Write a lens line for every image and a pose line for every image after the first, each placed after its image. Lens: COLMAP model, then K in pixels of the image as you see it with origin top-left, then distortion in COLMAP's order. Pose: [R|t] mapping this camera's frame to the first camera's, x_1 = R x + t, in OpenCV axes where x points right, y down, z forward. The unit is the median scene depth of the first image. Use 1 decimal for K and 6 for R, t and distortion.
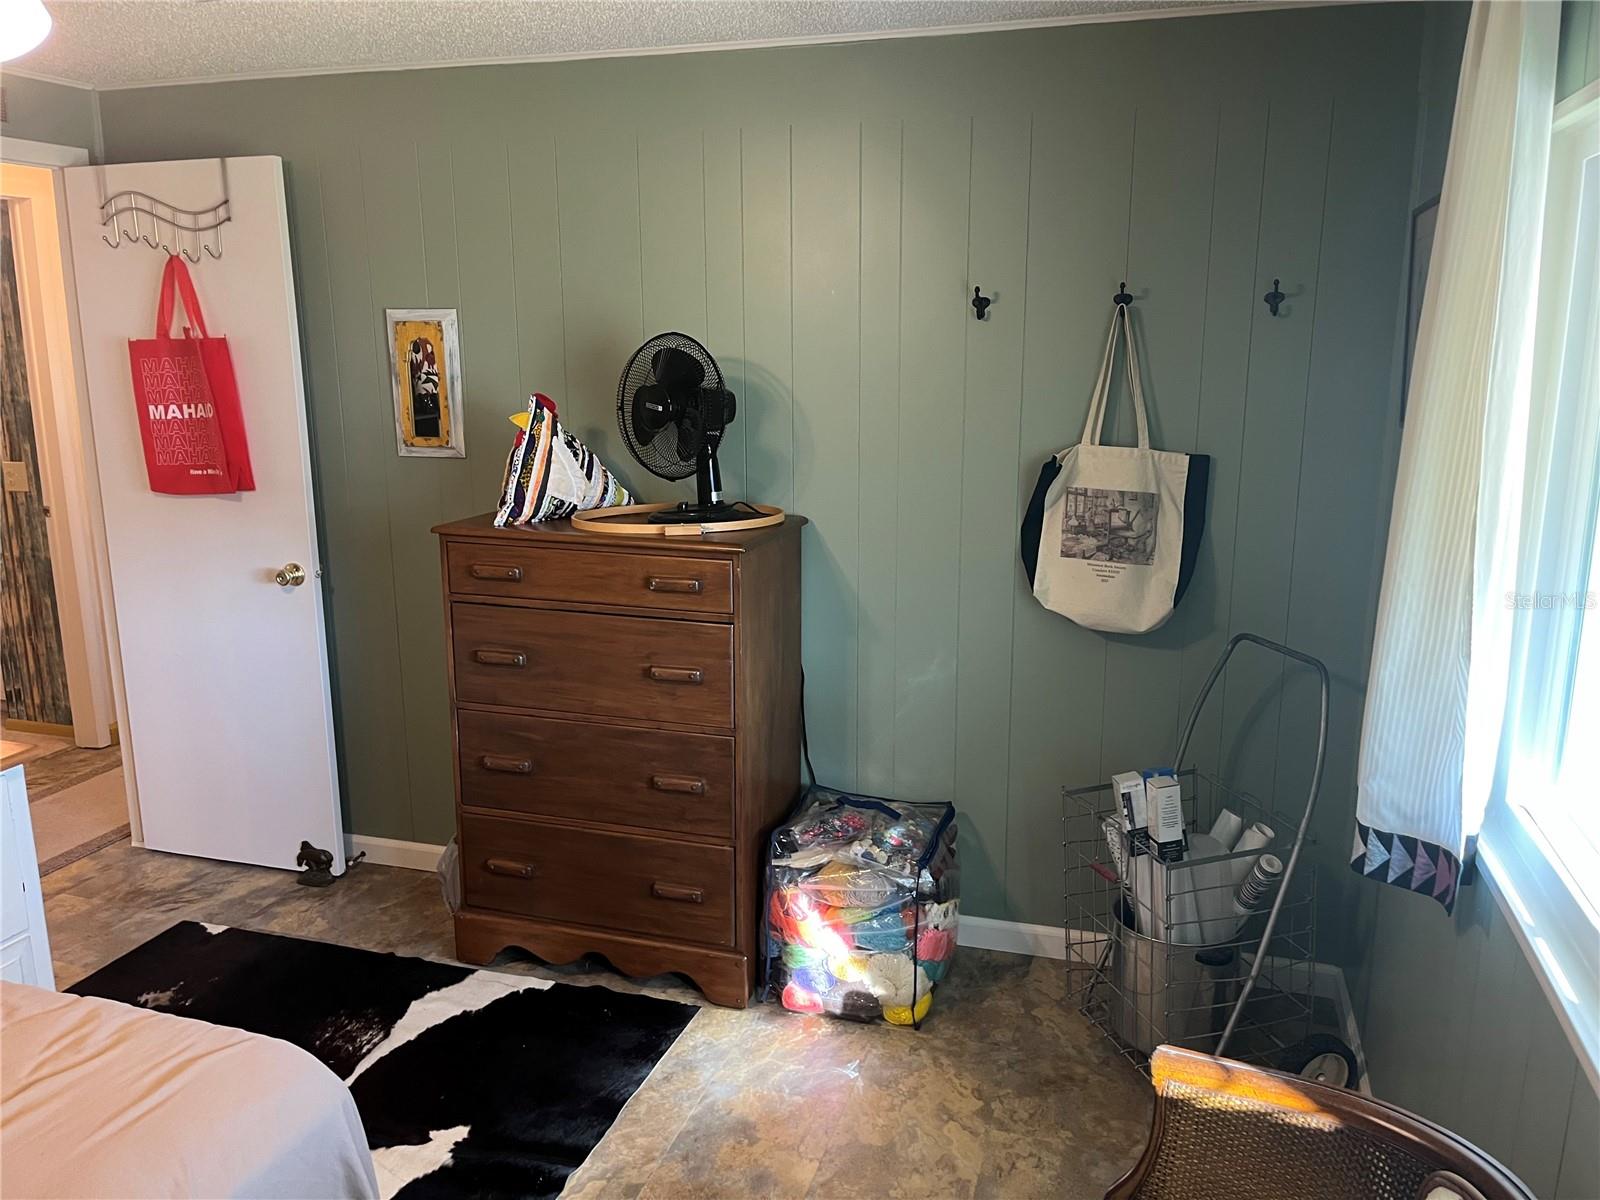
lens RADIAL K [[1220.1, 0, 809.5], [0, 1220.1, 599.5], [0, 0, 1]] dist [0.051814, -0.009439]
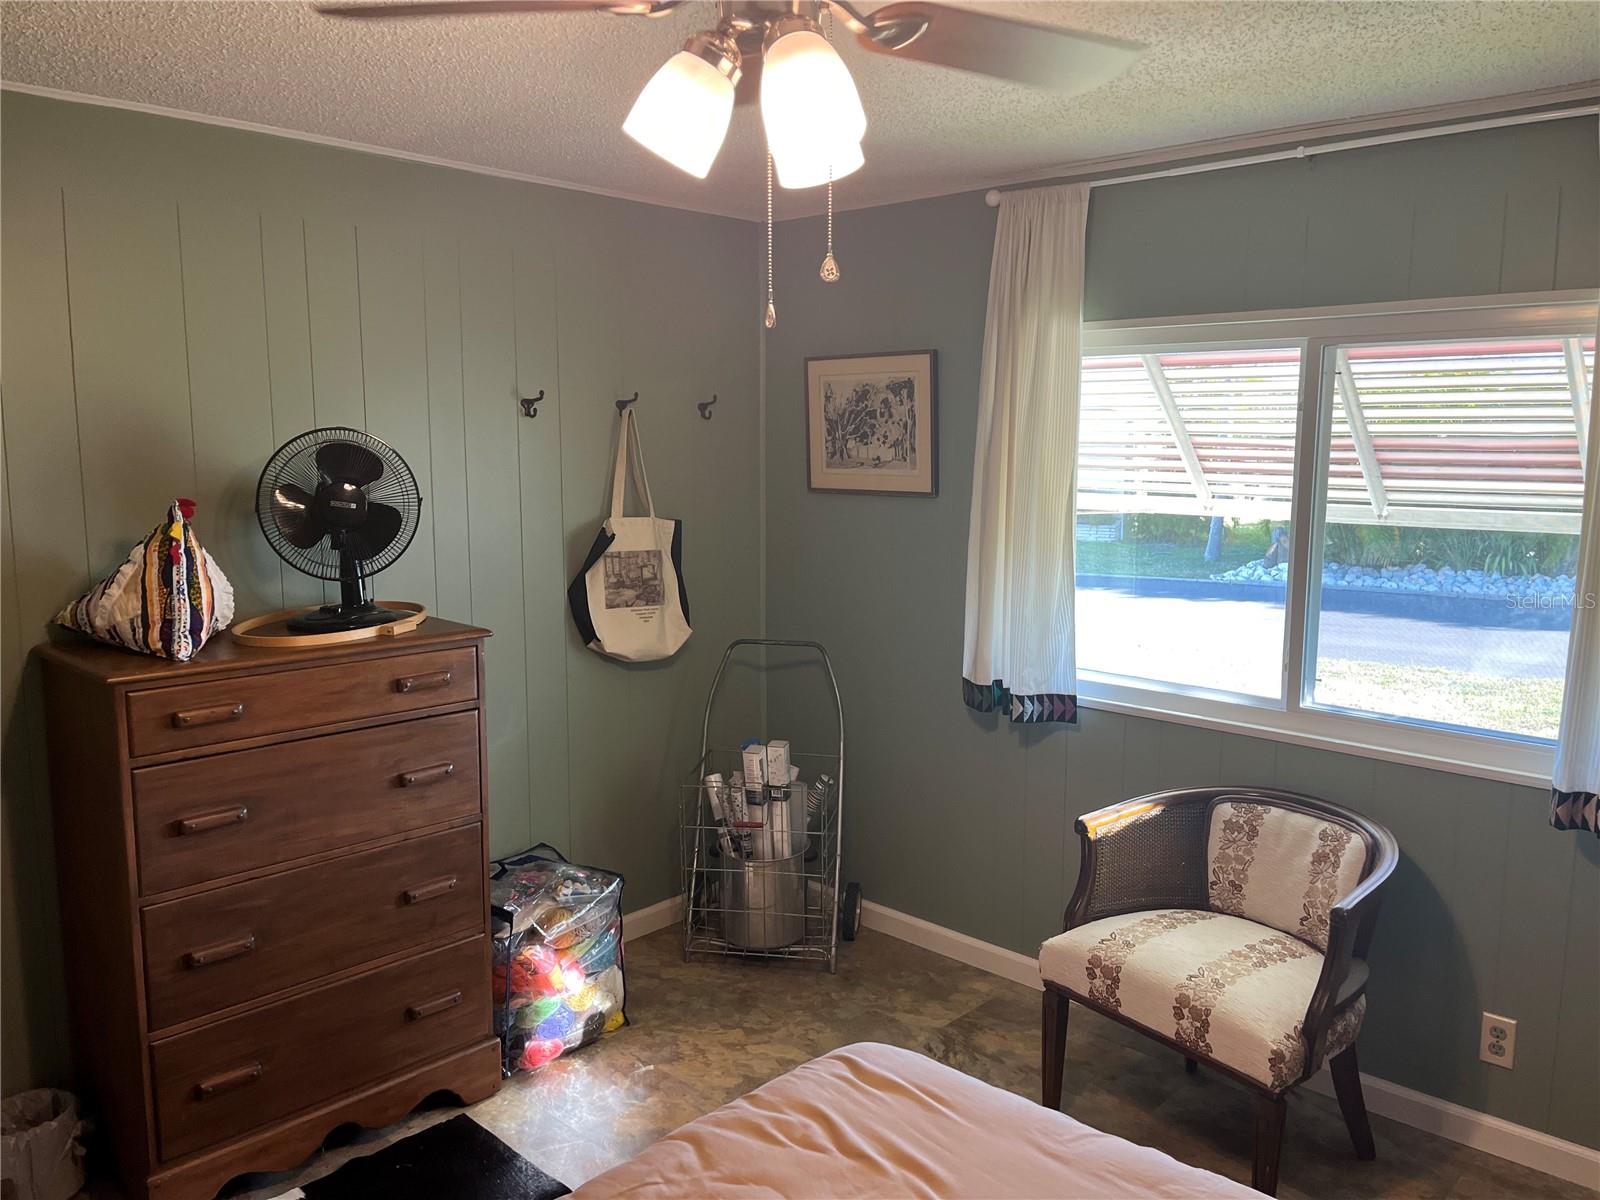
lens RADIAL K [[1220.1, 0, 810.8], [0, 1220.1, 598.9], [0, 0, 1]] dist [0.051814, -0.009439]
pose [[0.453408, -0.122446, 0.882852, -0.802900], [0.189062, 0.981191, 0.038988, -0.055301], [-0.871020, 0.149236, 0.468030, 0.251088]]
